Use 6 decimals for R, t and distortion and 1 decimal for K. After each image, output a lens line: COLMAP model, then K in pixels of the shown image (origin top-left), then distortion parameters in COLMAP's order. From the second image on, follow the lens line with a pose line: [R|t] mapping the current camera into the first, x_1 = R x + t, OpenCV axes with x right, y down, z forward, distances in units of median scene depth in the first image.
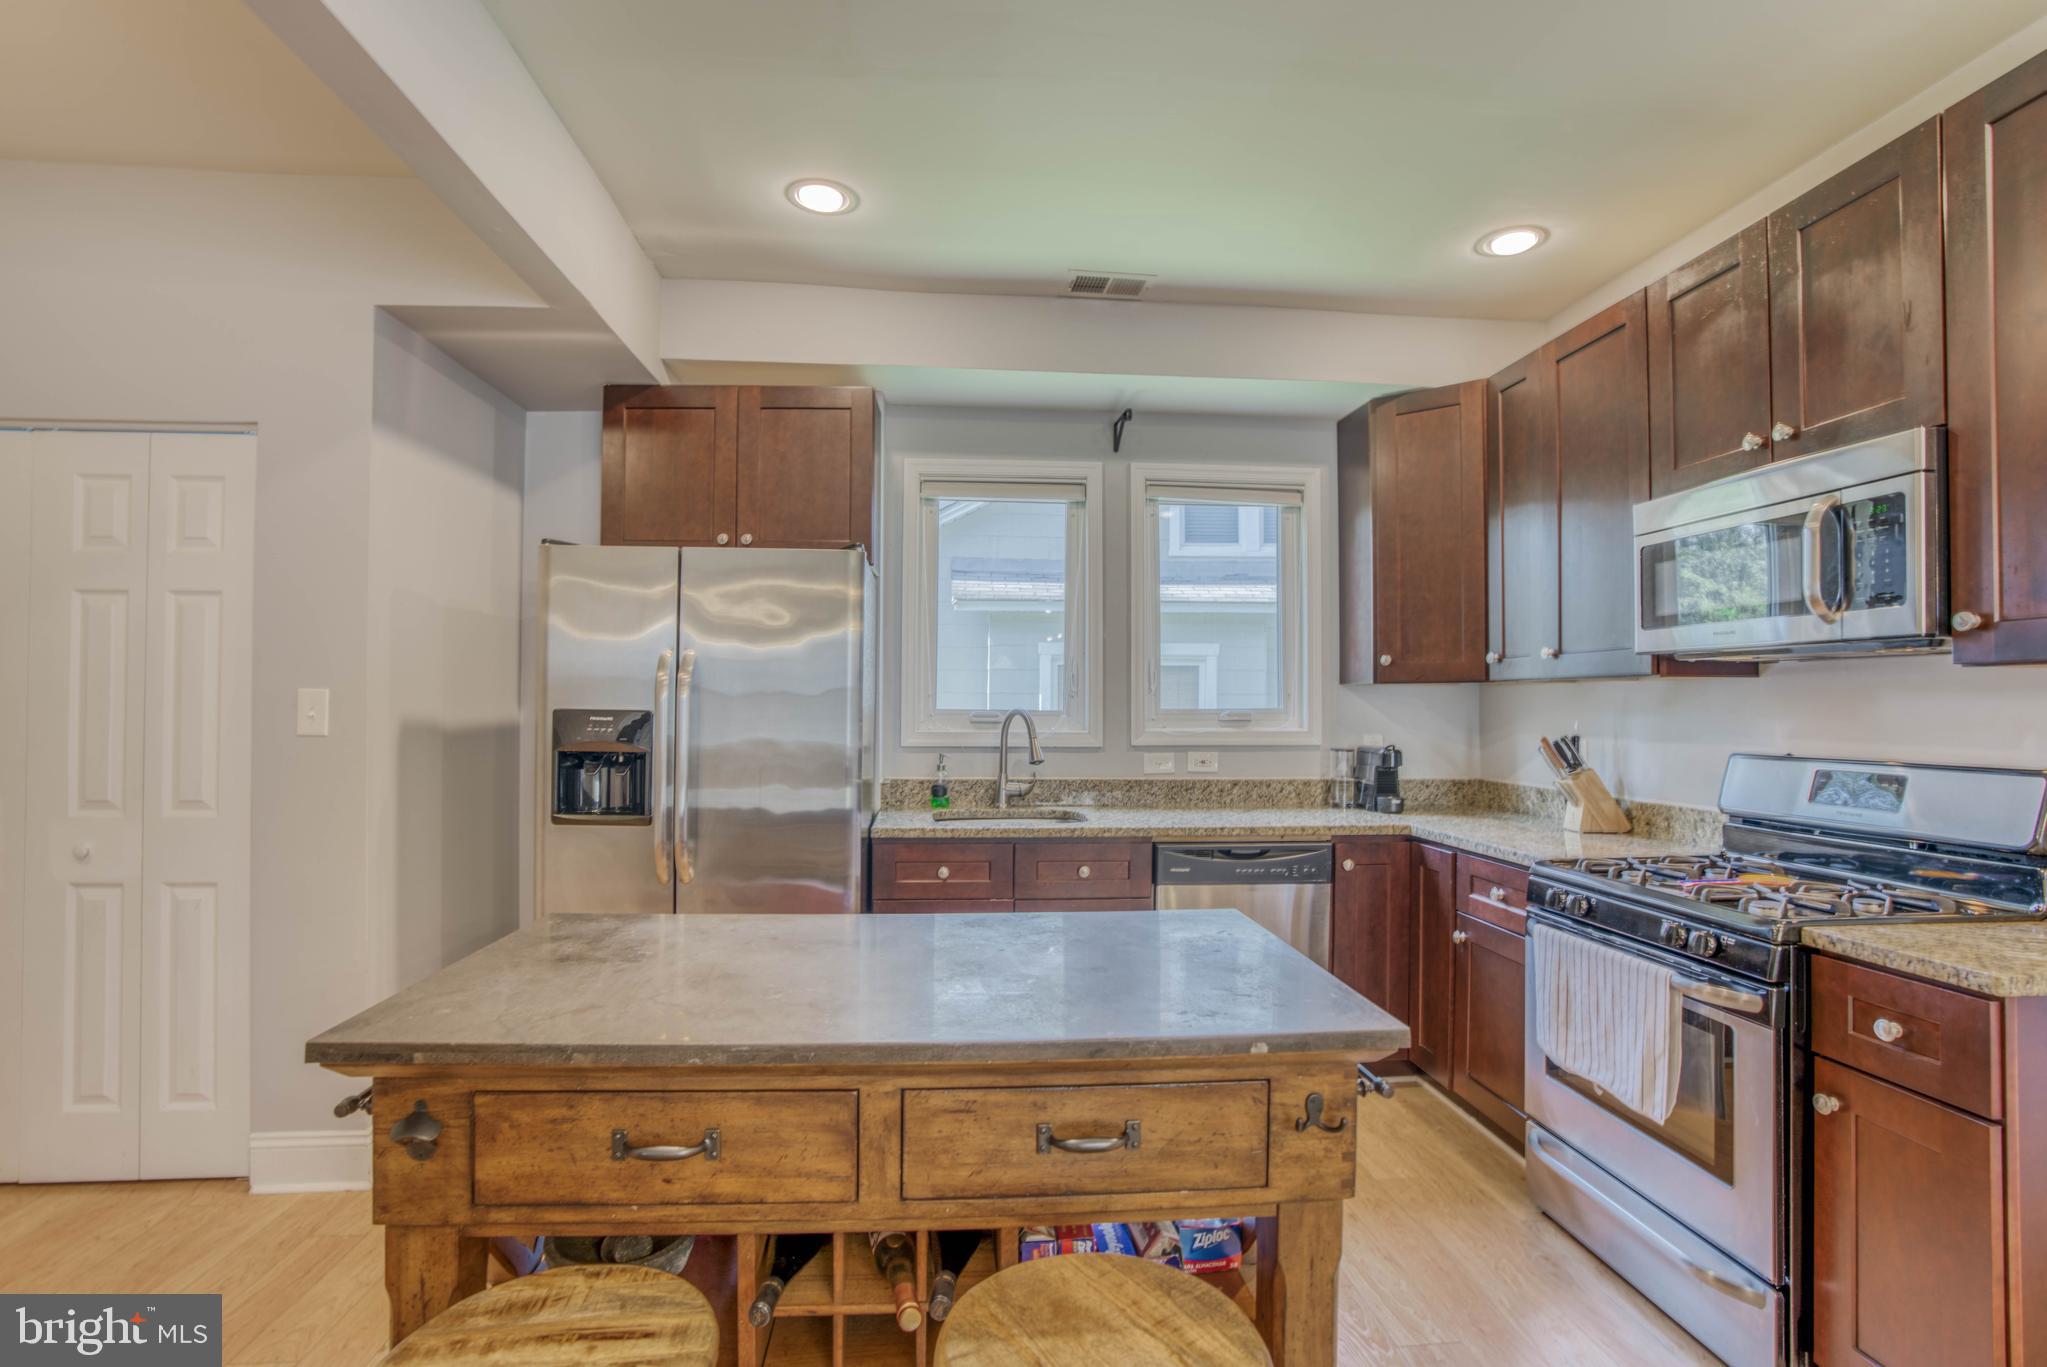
lens RADIAL K [[933.5, 0, 1015.6], [0, 933.5, 682.9], [0, 0, 1]] dist [-0.023187, 0.007123]
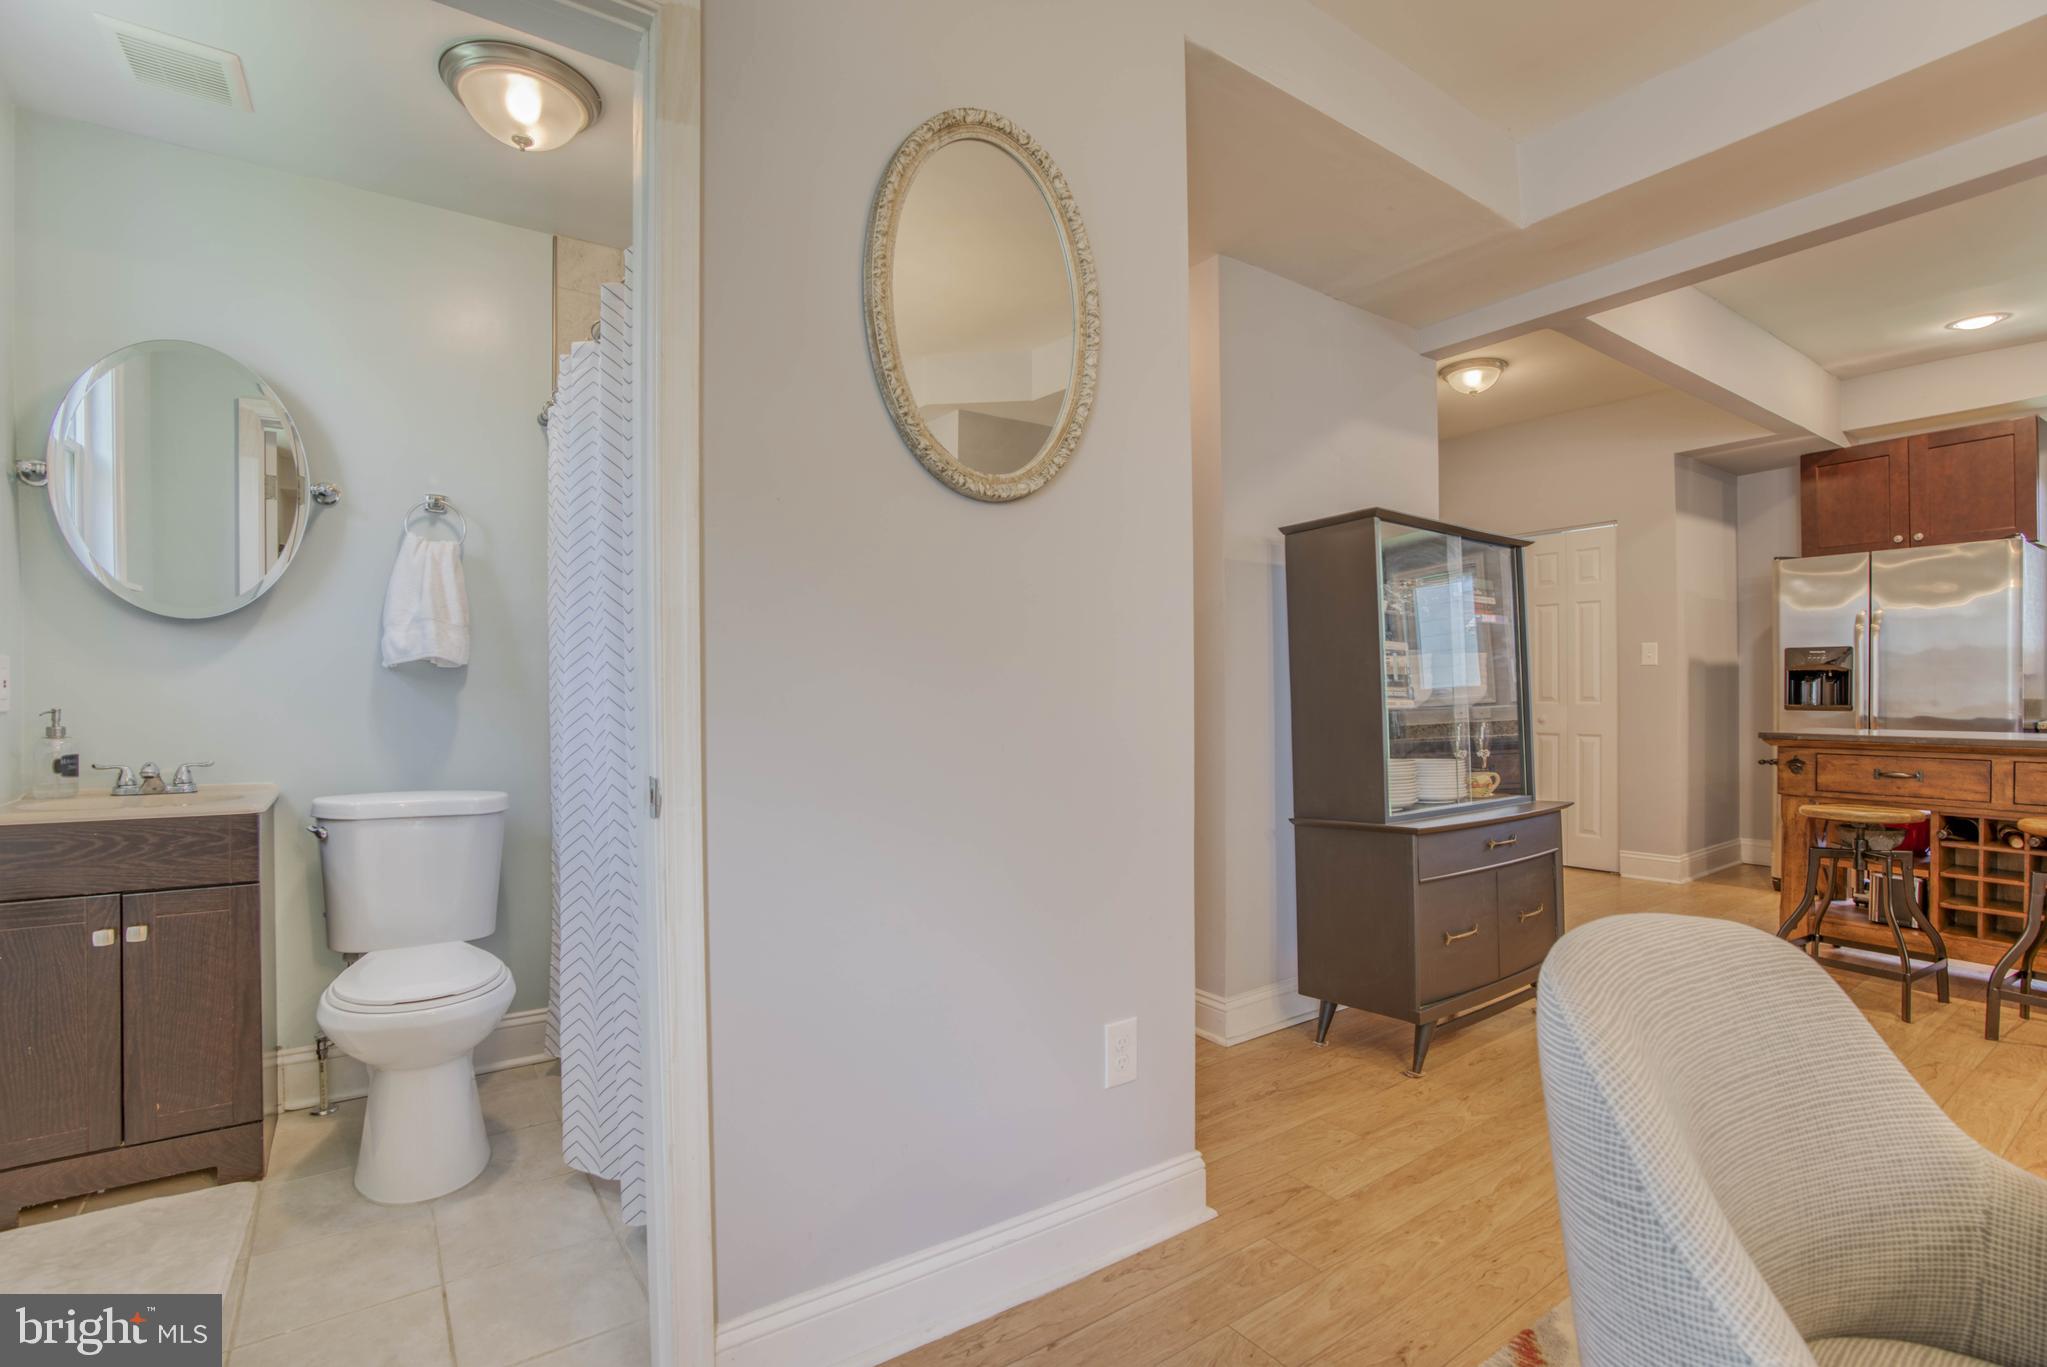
lens RADIAL K [[933.5, 0, 1020.6], [0, 933.5, 687.2], [0, 0, 1]] dist [-0.023187, 0.007123]
pose [[0.505001, -0.011012, -0.863049, 0.321188], [0.021296, 0.999773, -0.000296, 0.074410], [0.862856, -0.018230, 0.505121, -1.254771]]
